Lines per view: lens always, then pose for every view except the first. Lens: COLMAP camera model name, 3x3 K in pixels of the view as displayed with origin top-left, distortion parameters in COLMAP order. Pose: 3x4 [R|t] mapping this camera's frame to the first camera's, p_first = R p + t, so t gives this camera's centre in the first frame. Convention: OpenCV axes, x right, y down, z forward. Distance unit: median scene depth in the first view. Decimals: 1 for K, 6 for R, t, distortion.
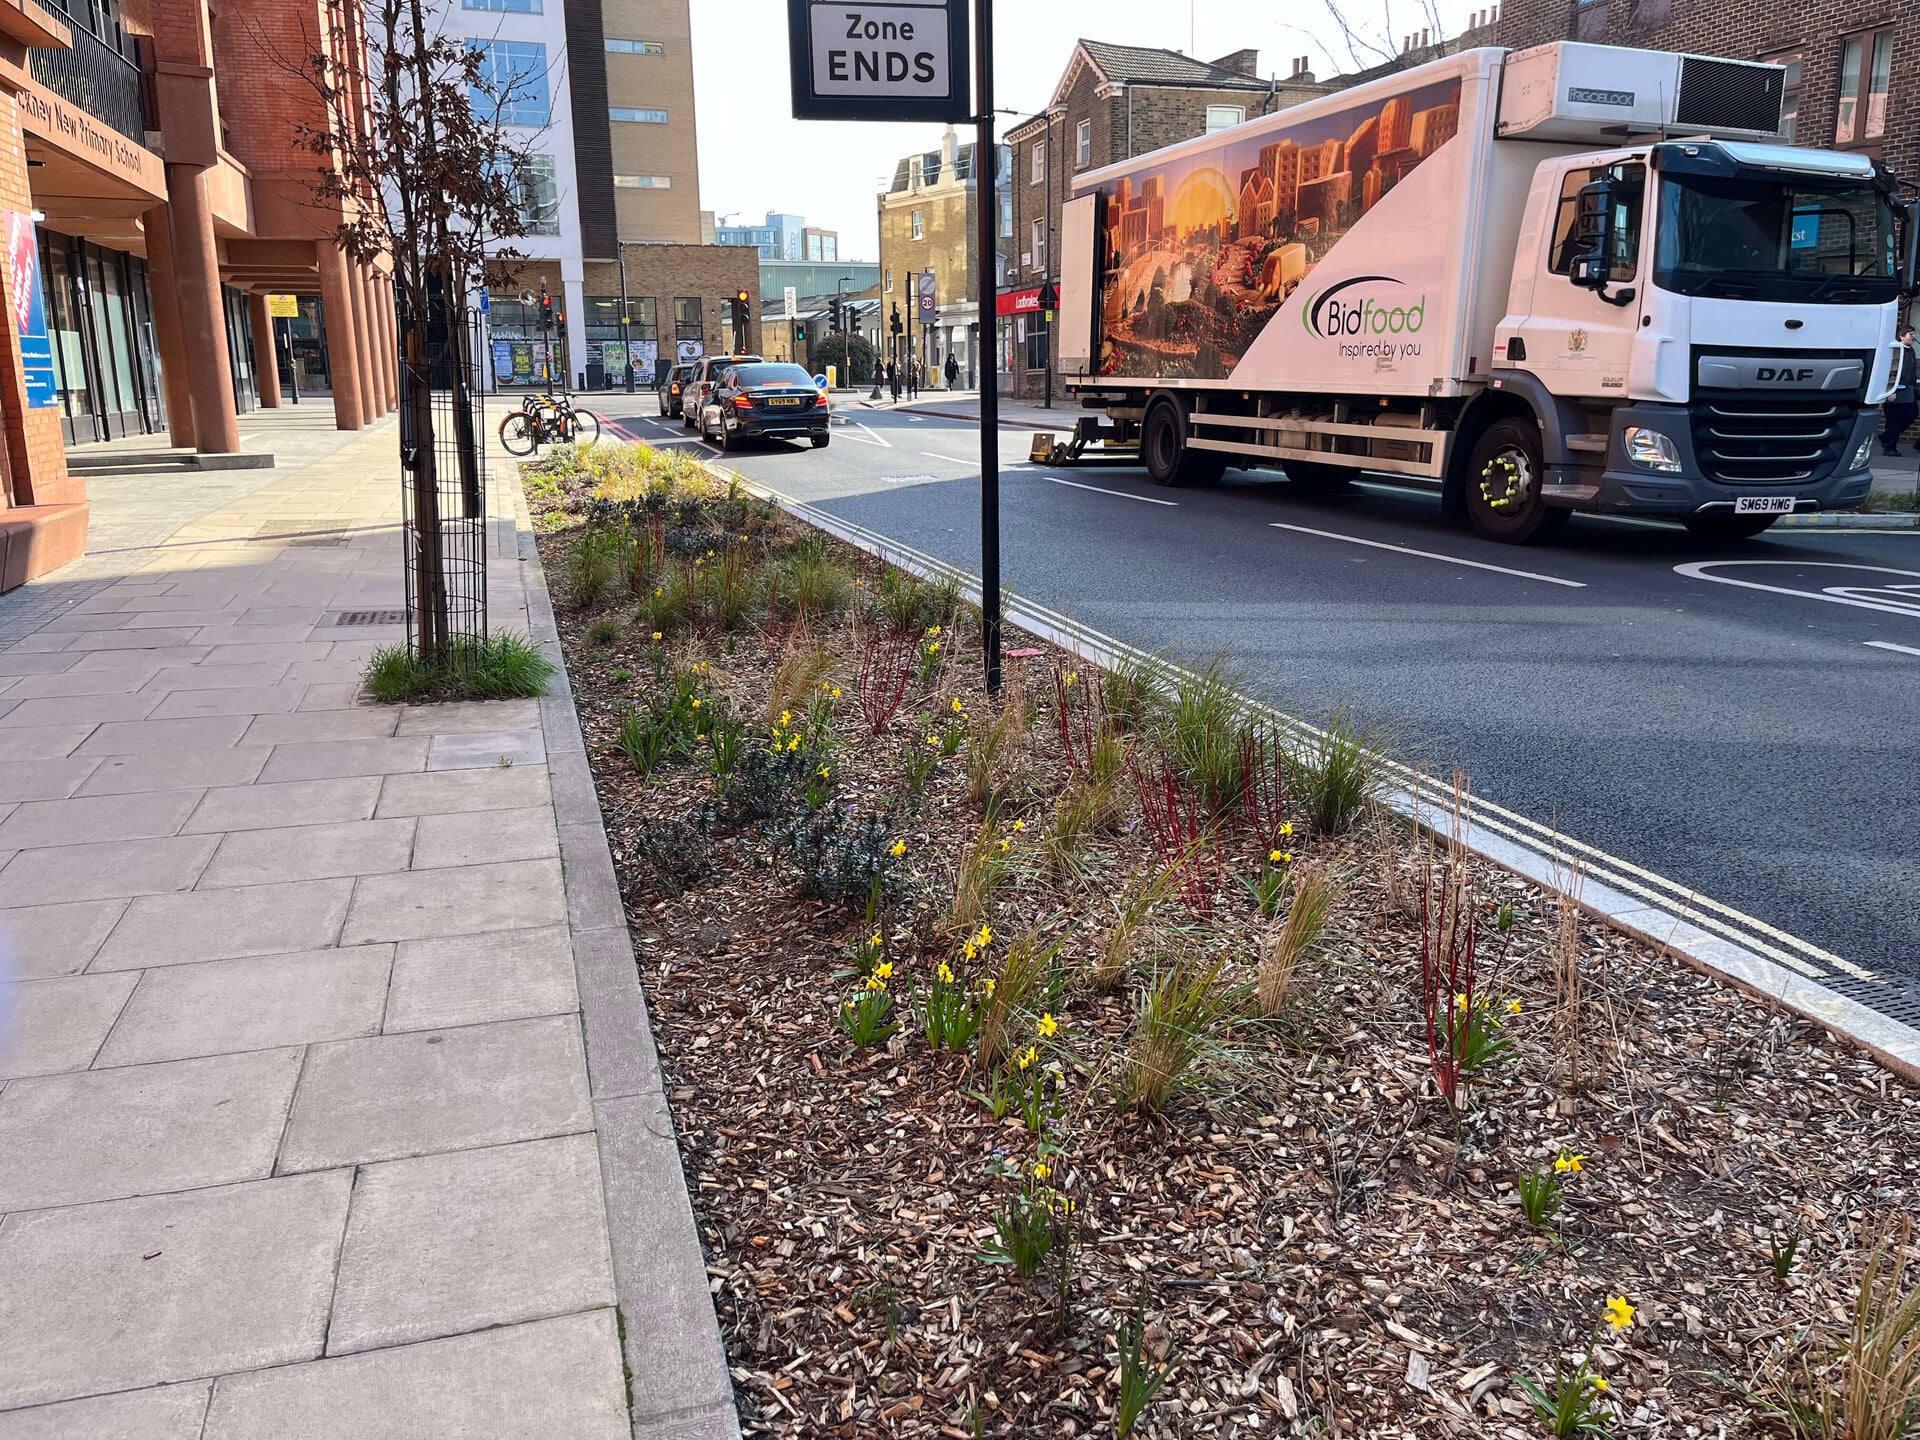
lens RADIAL K [[1463.7, 0, 967.5], [0, 1463.7, 714.8], [0, 0, 1]] dist [0.055613, -0.071571]
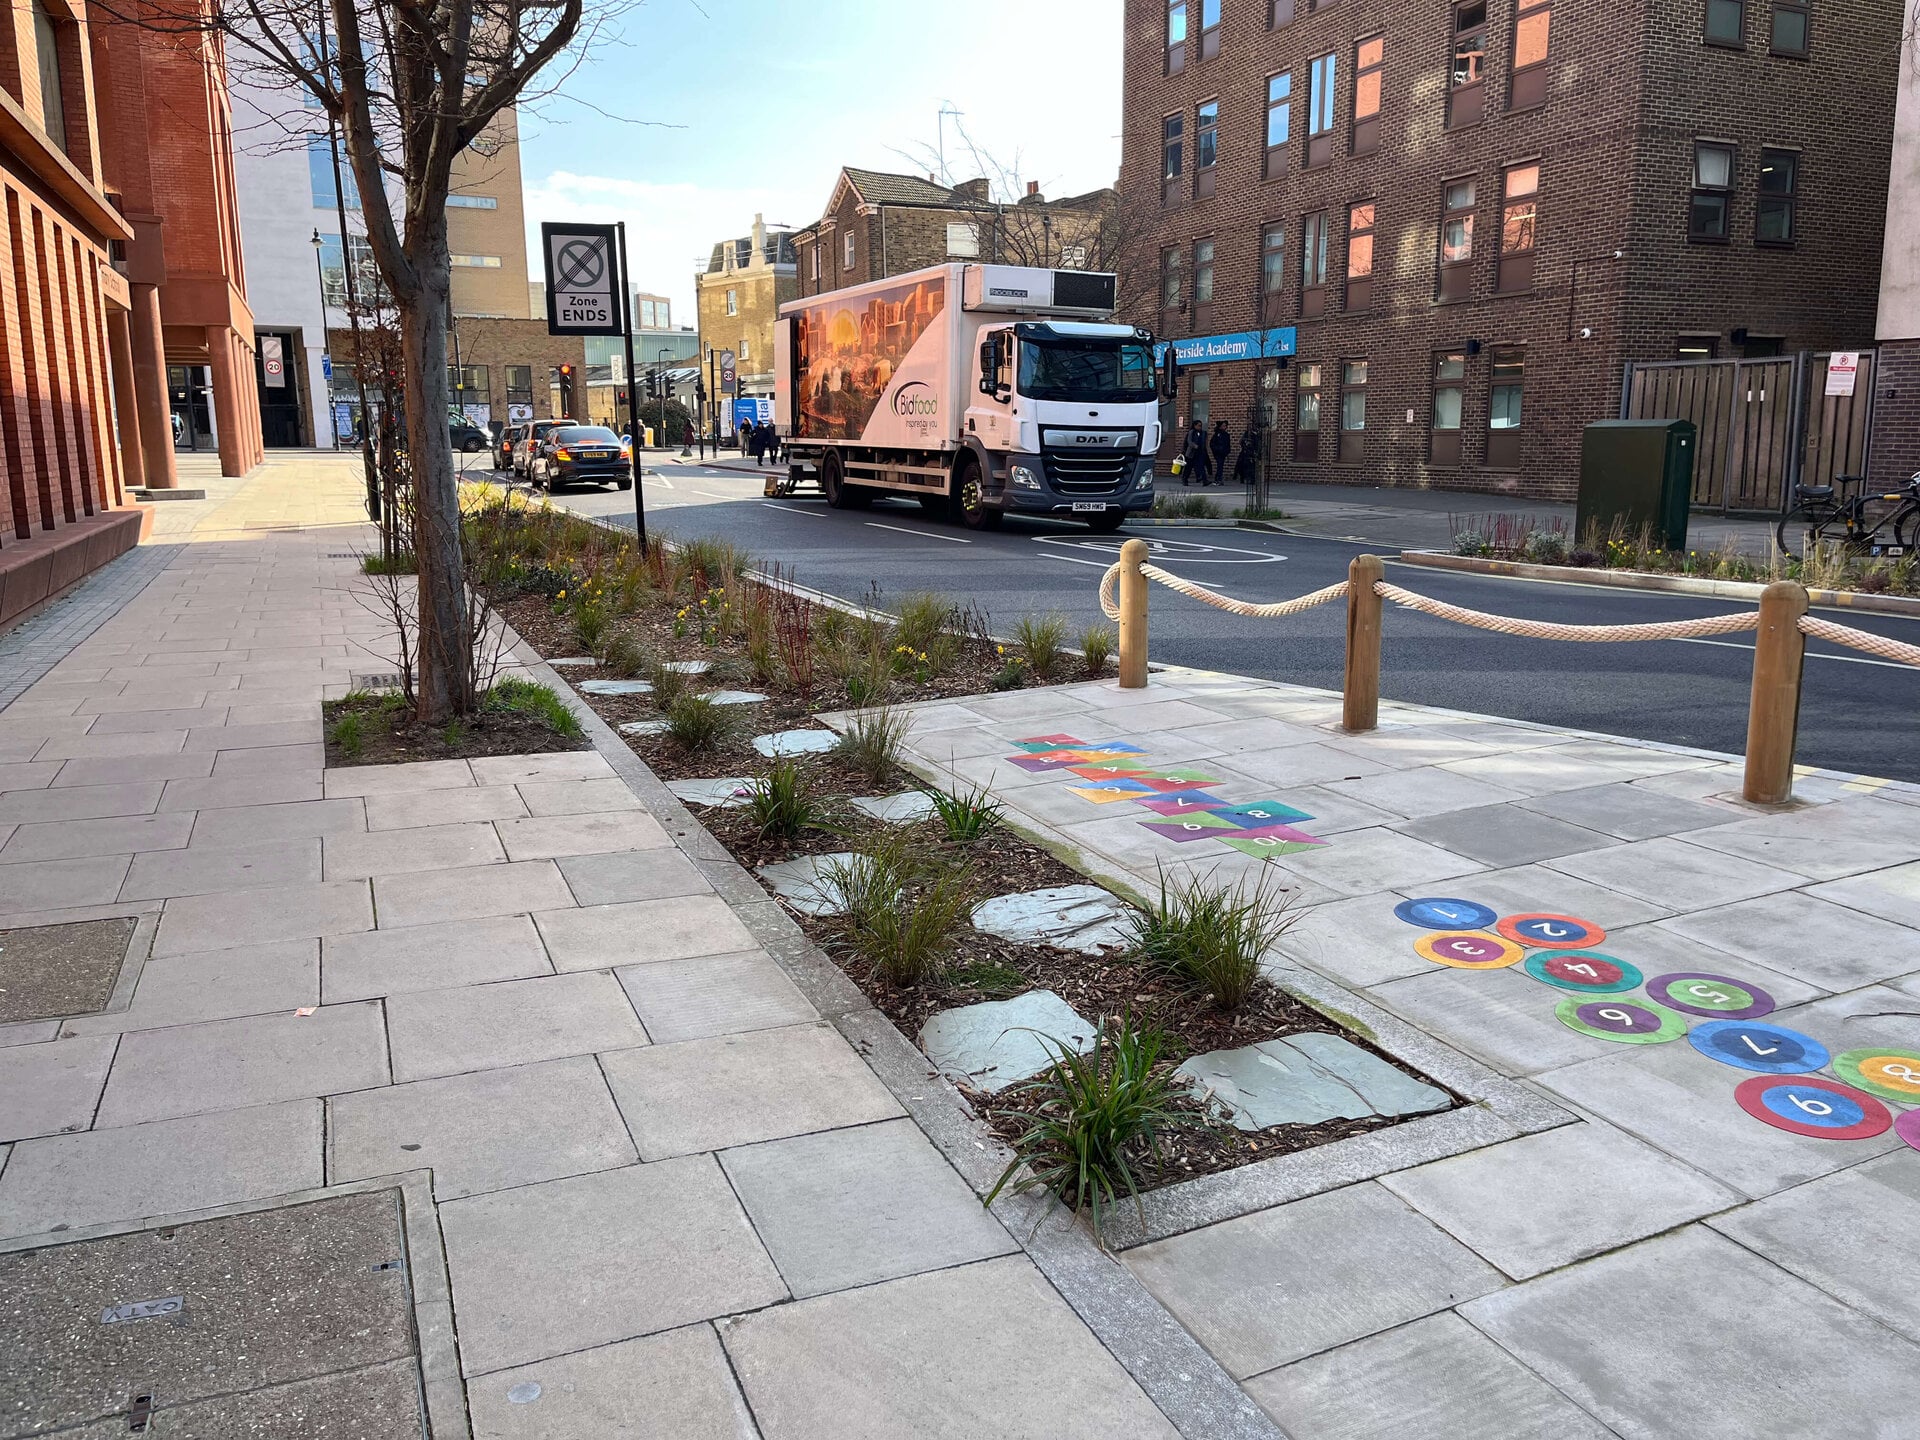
lens RADIAL K [[1463.7, 0, 992.3], [0, 1463.7, 725.8], [0, 0, 1]] dist [0.055613, -0.071571]
pose [[0.992723, -0.017709, 0.119113, 0.097551], [0.021733, 0.999233, -0.032572, 0.111329], [-0.118445, 0.034923, 0.992346, -0.477695]]
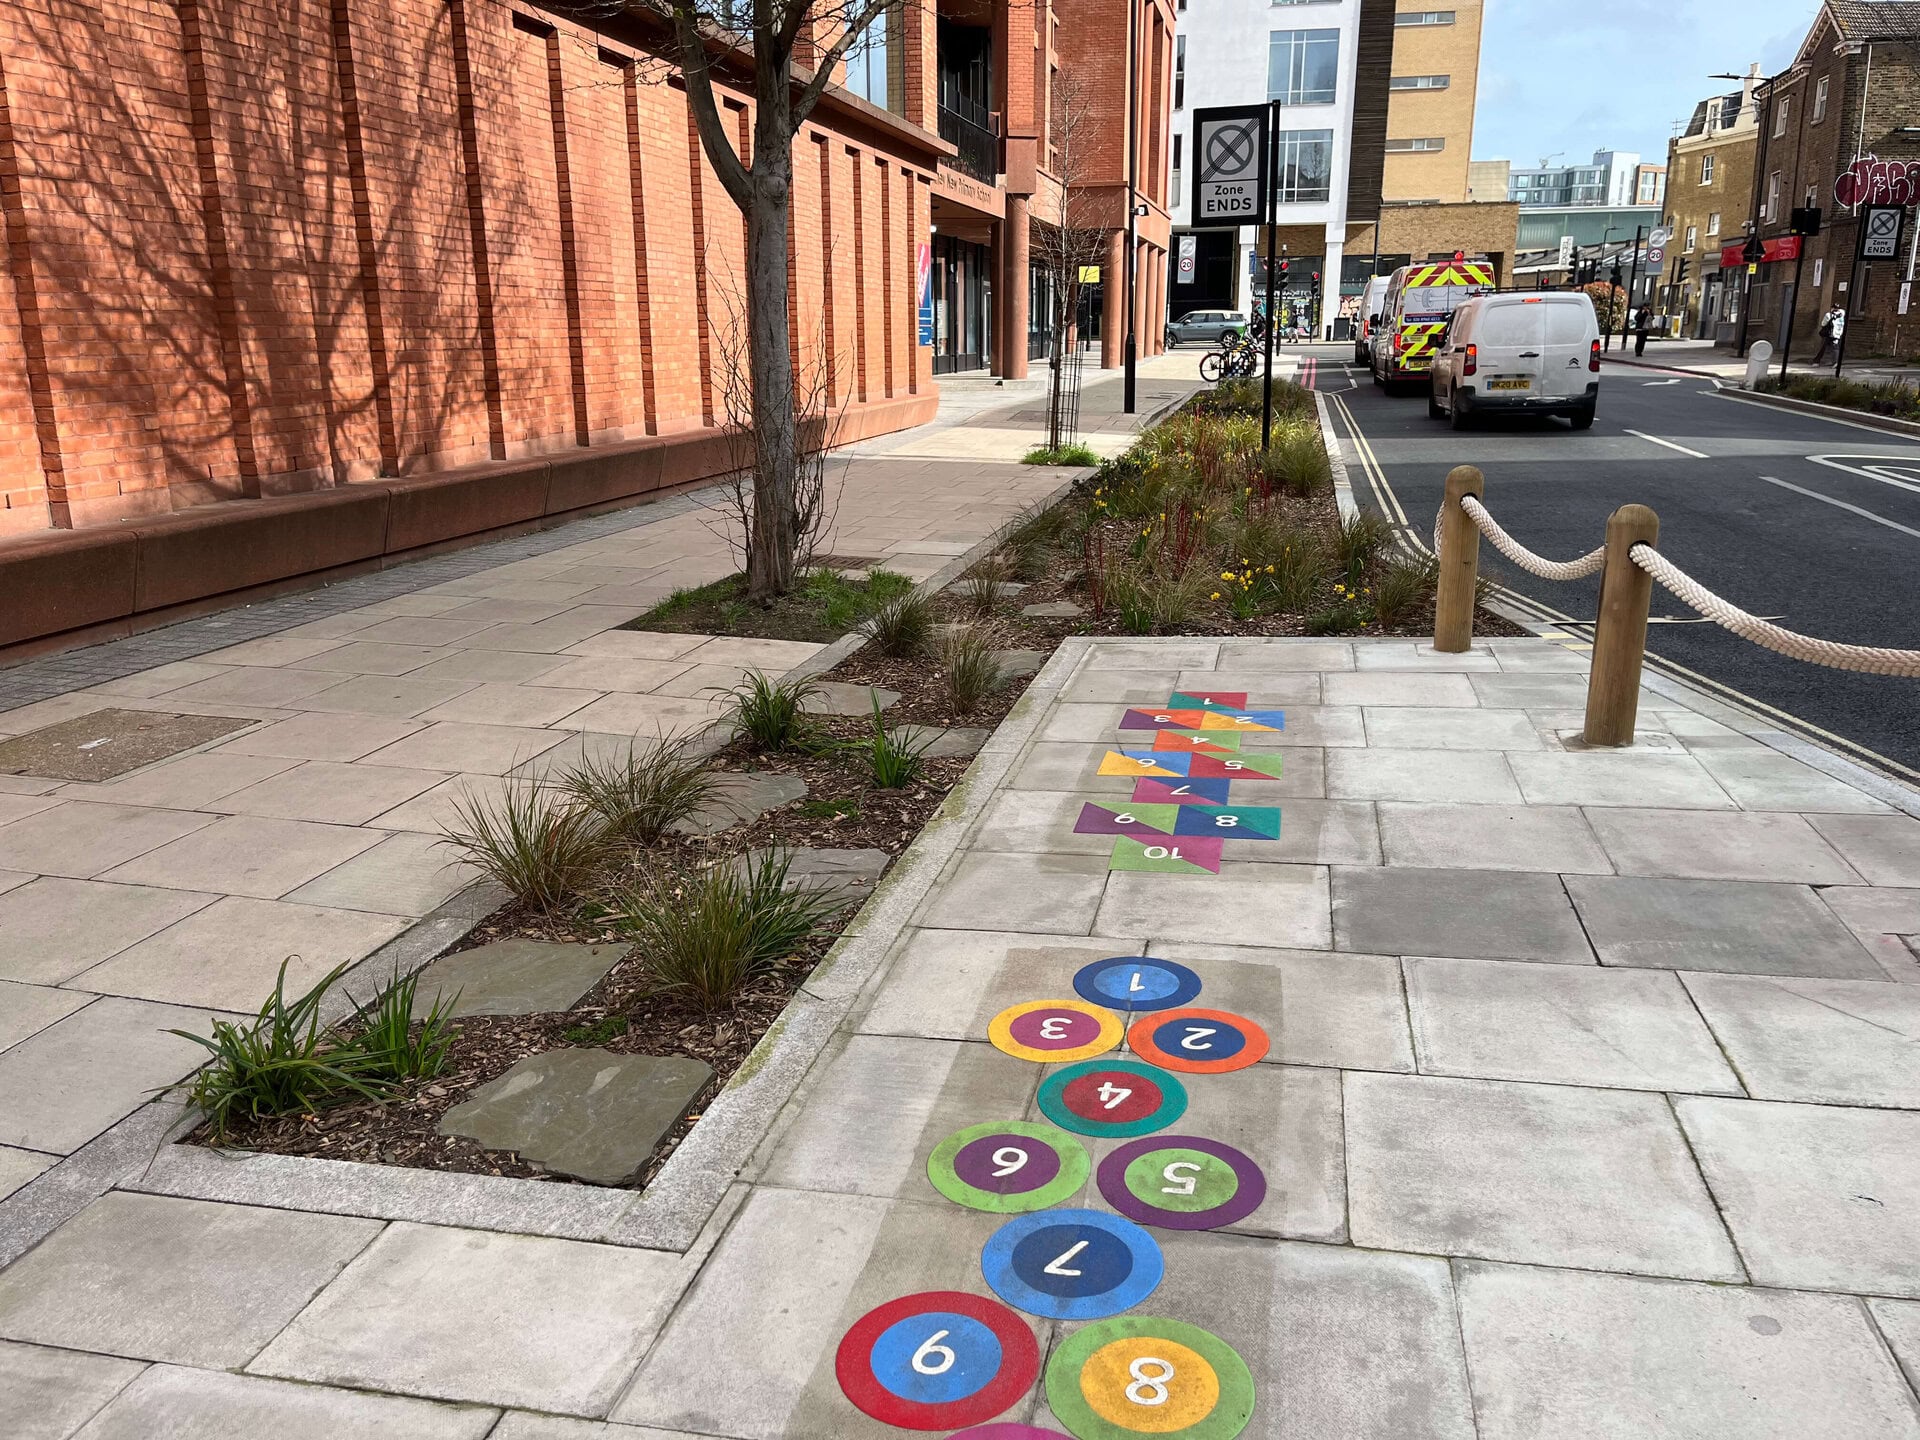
lens RADIAL K [[1463.7, 0, 947.3], [0, 1463.7, 736.9], [0, 0, 1]] dist [0.055613, -0.071571]
pose [[0.862326, 0.140428, -0.486491, 0.258359], [-0.118341, 0.990059, 0.076021, 0.094704], [0.492330, -0.007983, 0.870372, -0.419510]]
